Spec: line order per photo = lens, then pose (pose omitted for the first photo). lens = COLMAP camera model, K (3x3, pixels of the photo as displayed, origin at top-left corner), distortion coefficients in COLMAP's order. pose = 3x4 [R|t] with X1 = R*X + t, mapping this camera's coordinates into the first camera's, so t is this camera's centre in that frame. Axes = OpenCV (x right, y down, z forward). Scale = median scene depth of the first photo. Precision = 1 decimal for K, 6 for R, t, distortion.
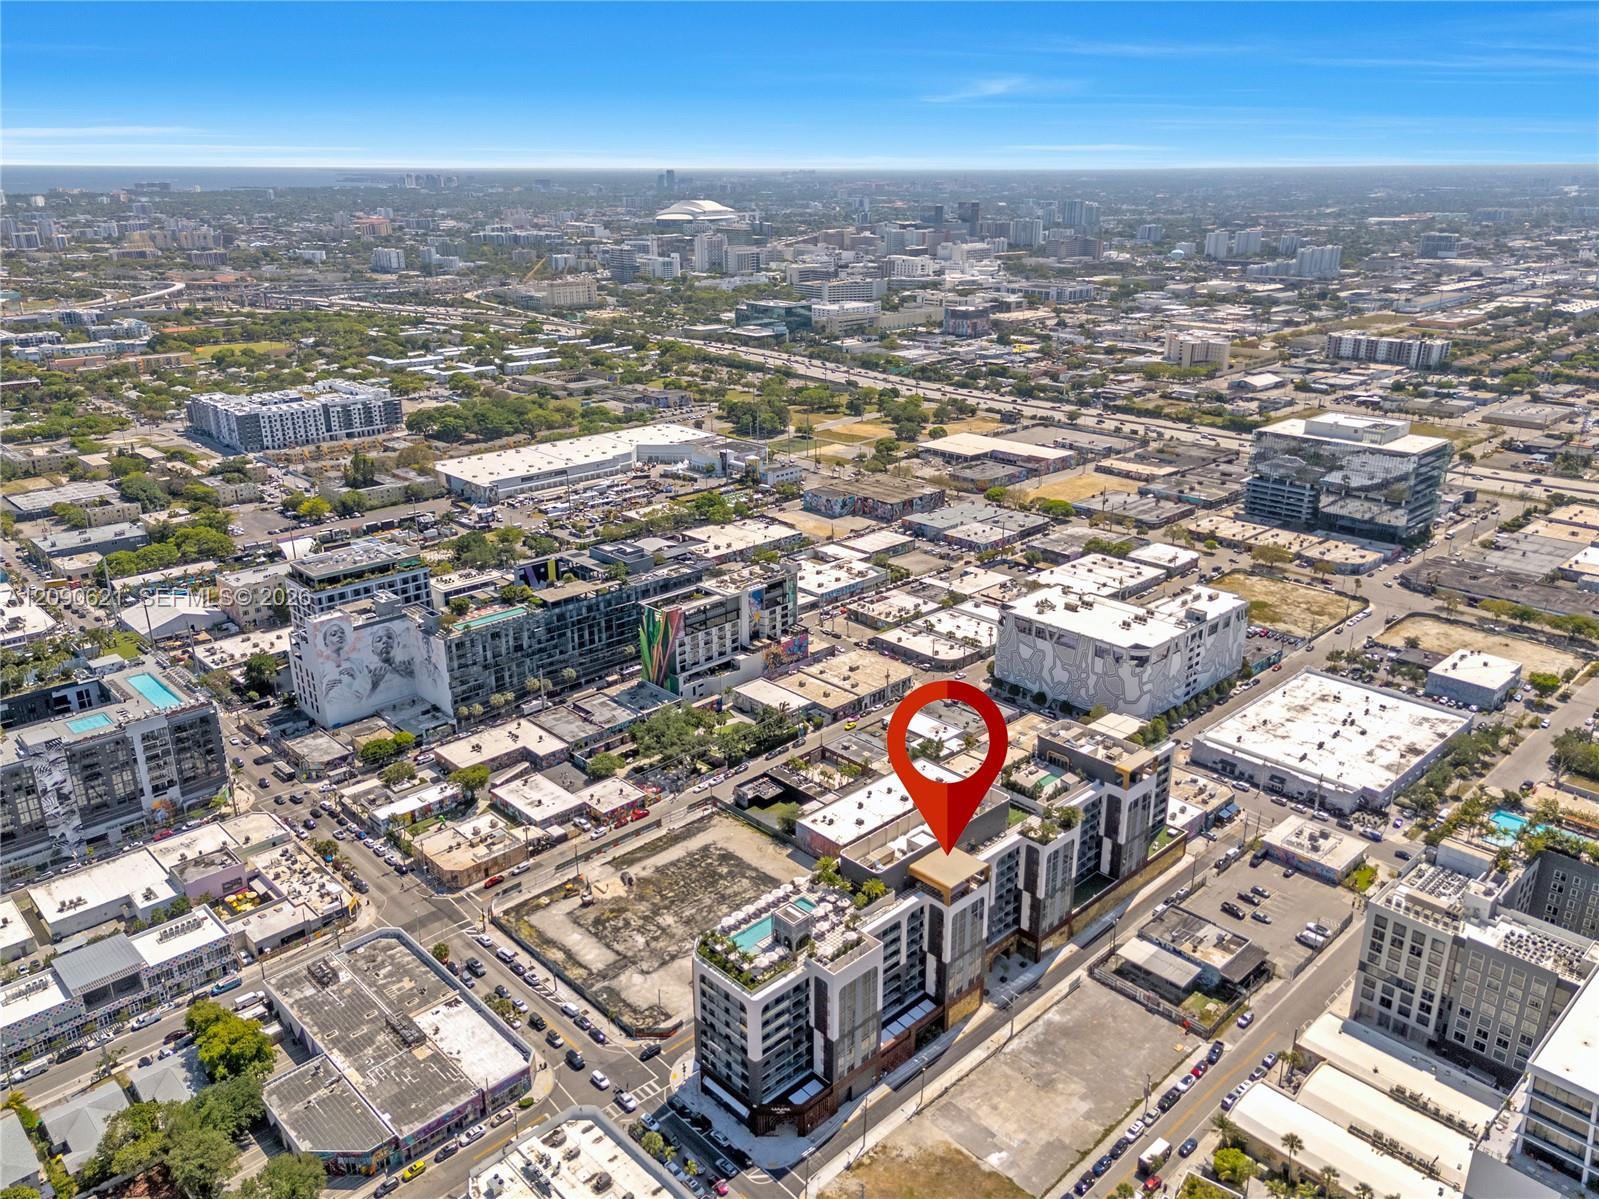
lens RADIAL K [[1173.1, 0, 798.1], [0, 1173.1, 621.6], [0, 0, 1]] dist [0.123567, -0.163487]
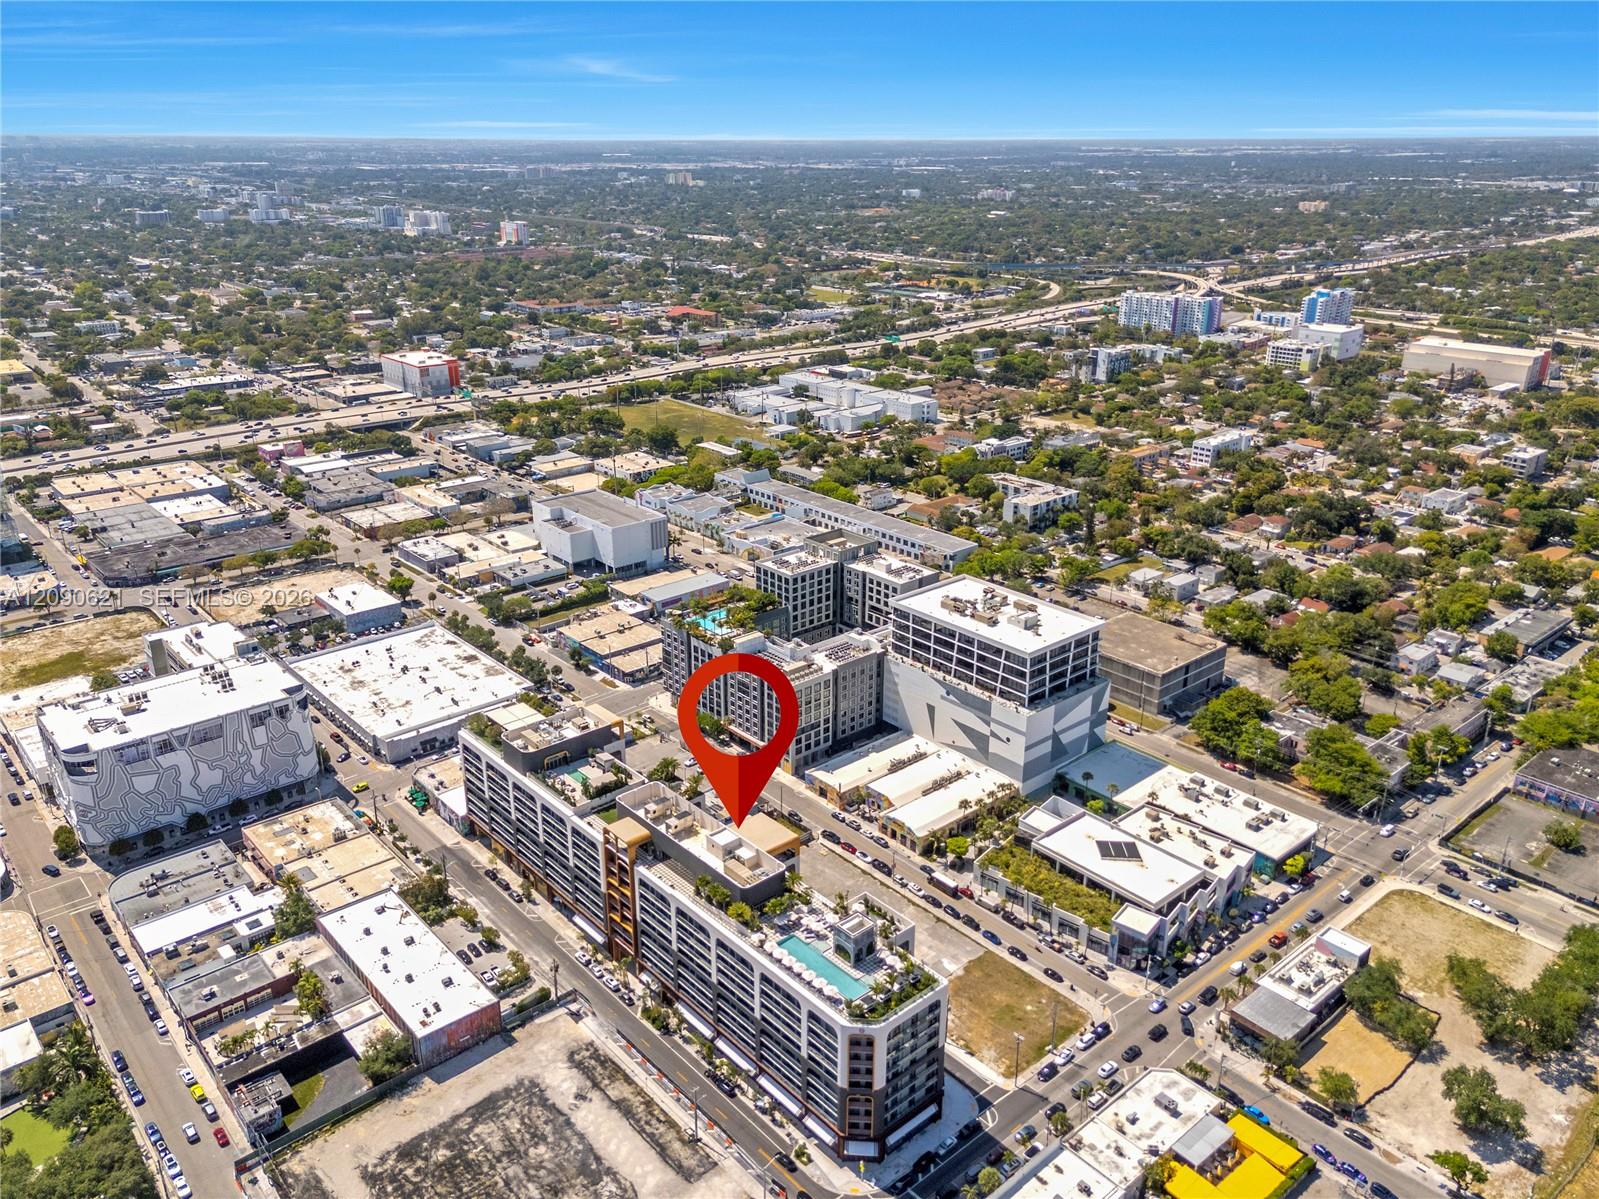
lens RADIAL K [[1173.1, 0, 798.1], [0, 1173.1, 621.6], [0, 0, 1]] dist [0.123567, -0.163487]
pose [[0.044760, -0.375344, 0.925804, -0.479006], [0.356325, 0.871776, 0.336212, -0.181581], [-0.933289, 0.314838, 0.172765, 0.481310]]
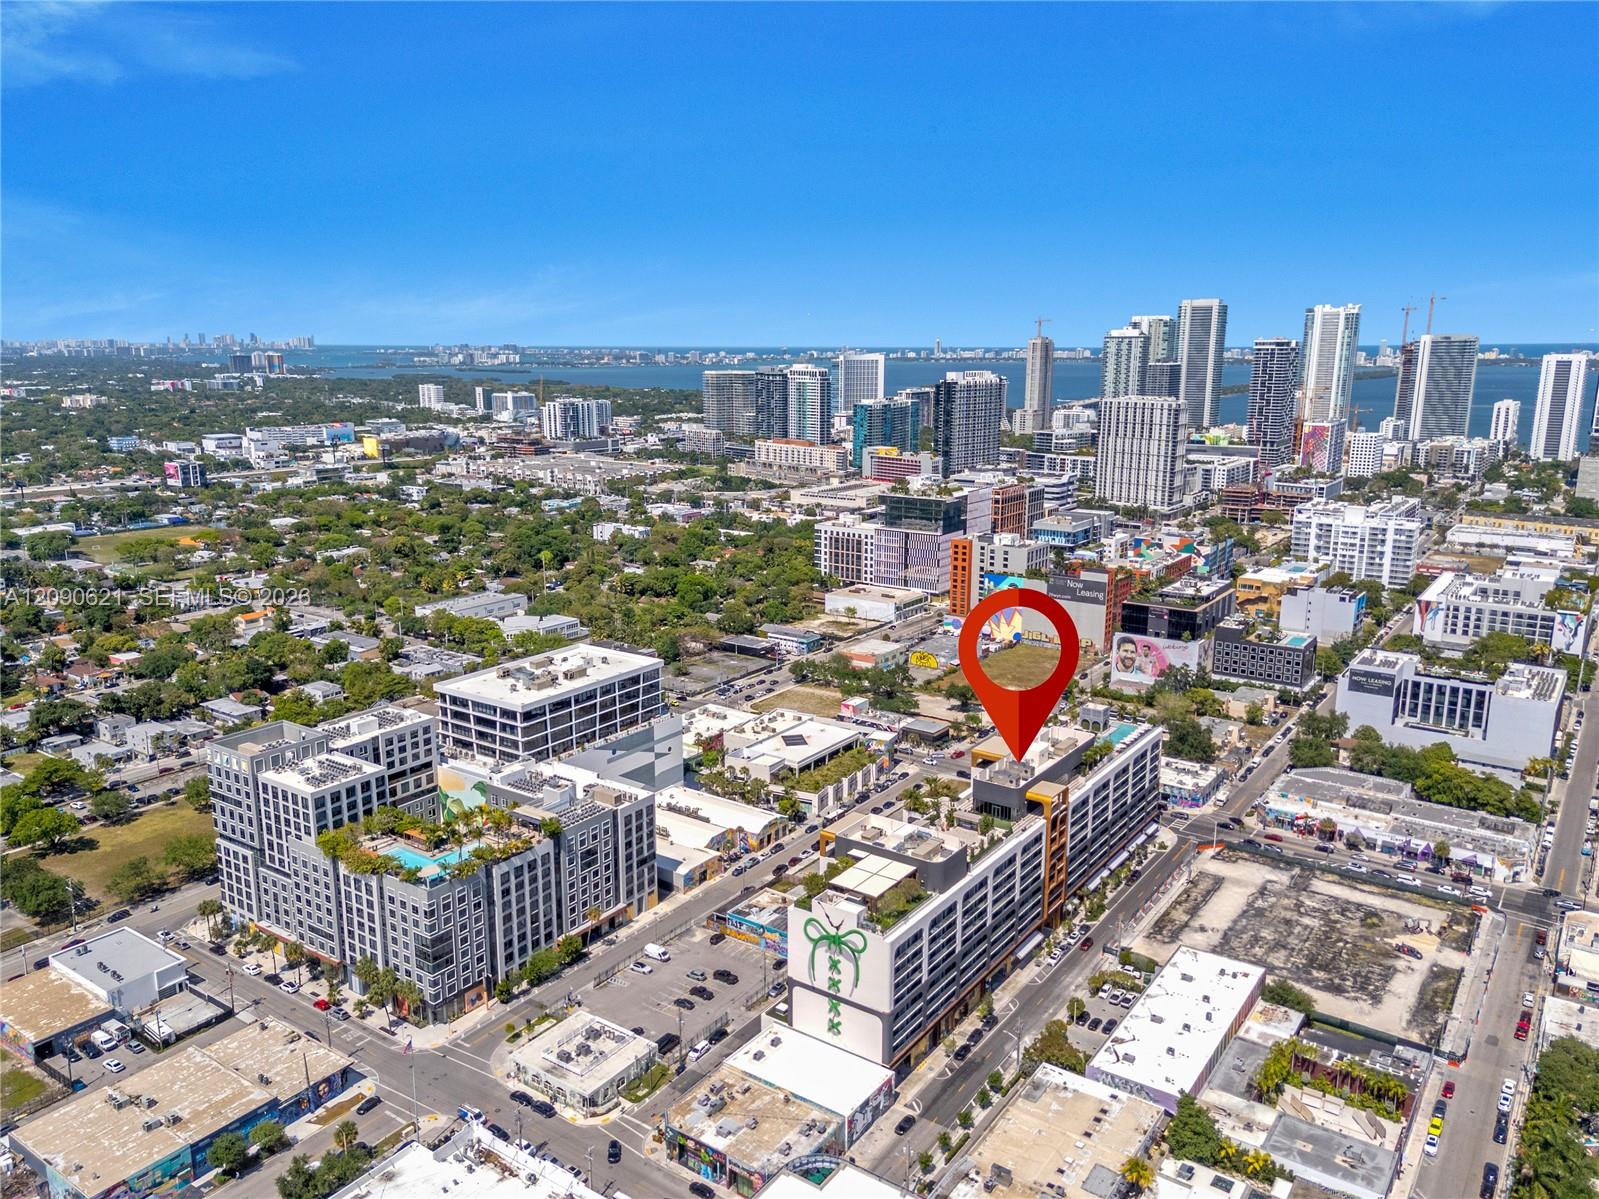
lens RADIAL K [[1173.1, 0, 798.1], [0, 1173.1, 621.6], [0, 0, 1]] dist [0.123567, -0.163487]
pose [[-0.981347, 0.047817, -0.186203, 0.355830], [-0.065657, 0.826970, 0.558399, -0.353626], [0.180685, 0.560209, -0.808405, 1.204224]]
